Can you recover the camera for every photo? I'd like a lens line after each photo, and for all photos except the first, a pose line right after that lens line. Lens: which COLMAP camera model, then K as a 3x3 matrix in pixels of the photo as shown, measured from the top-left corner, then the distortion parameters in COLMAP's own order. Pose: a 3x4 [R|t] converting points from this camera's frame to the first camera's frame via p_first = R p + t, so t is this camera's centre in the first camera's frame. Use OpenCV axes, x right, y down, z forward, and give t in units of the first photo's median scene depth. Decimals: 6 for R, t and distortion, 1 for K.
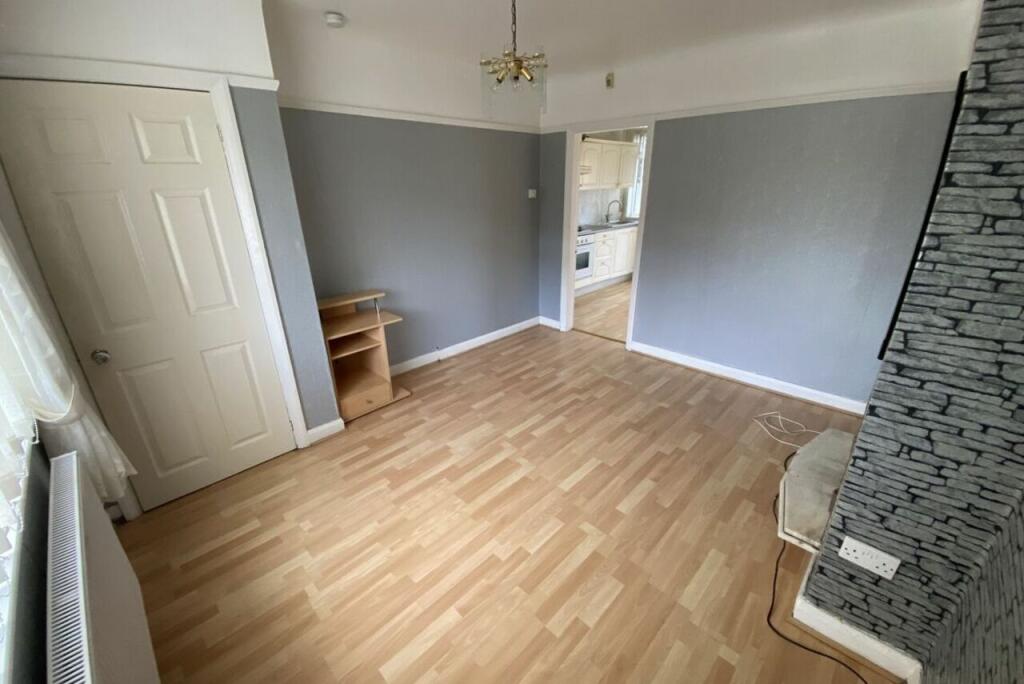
lens RADIAL K [[411.1, 0, 512.0], [0, 411.1, 342.0], [0, 0, 1]] dist [0.018623, -0.020276]
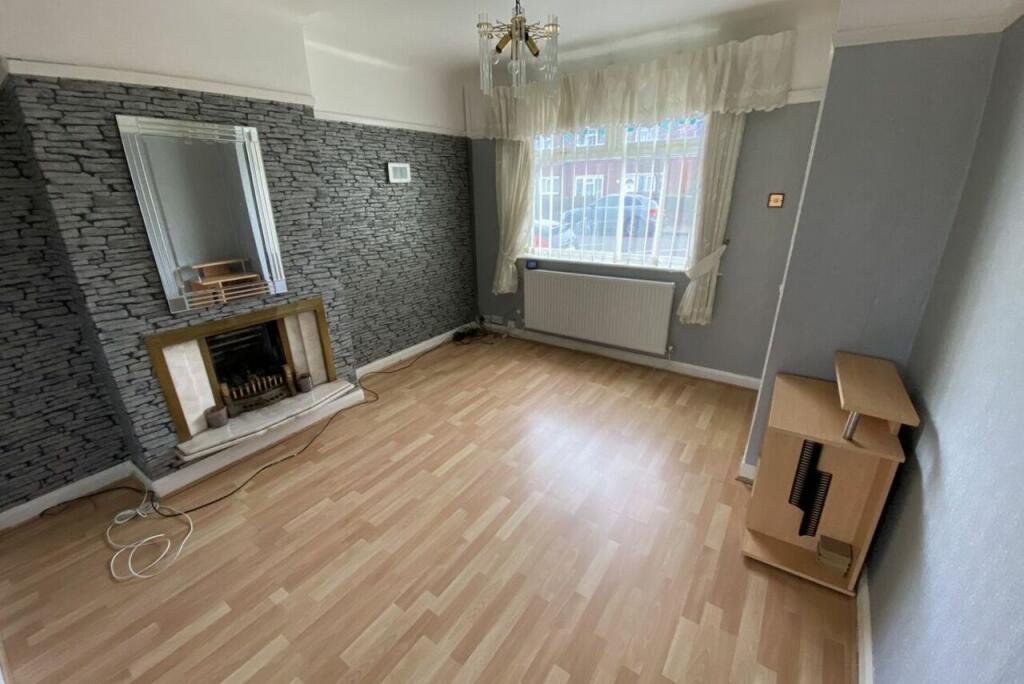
lens RADIAL K [[411.1, 0, 512.0], [0, 411.1, 342.0], [0, 0, 1]] dist [0.018623, -0.020276]
pose [[-0.985438, 0.095130, -0.140935, 0.136235], [-0.022920, 0.746971, 0.664461, -0.567293], [0.168485, 0.658015, -0.733913, 1.497294]]
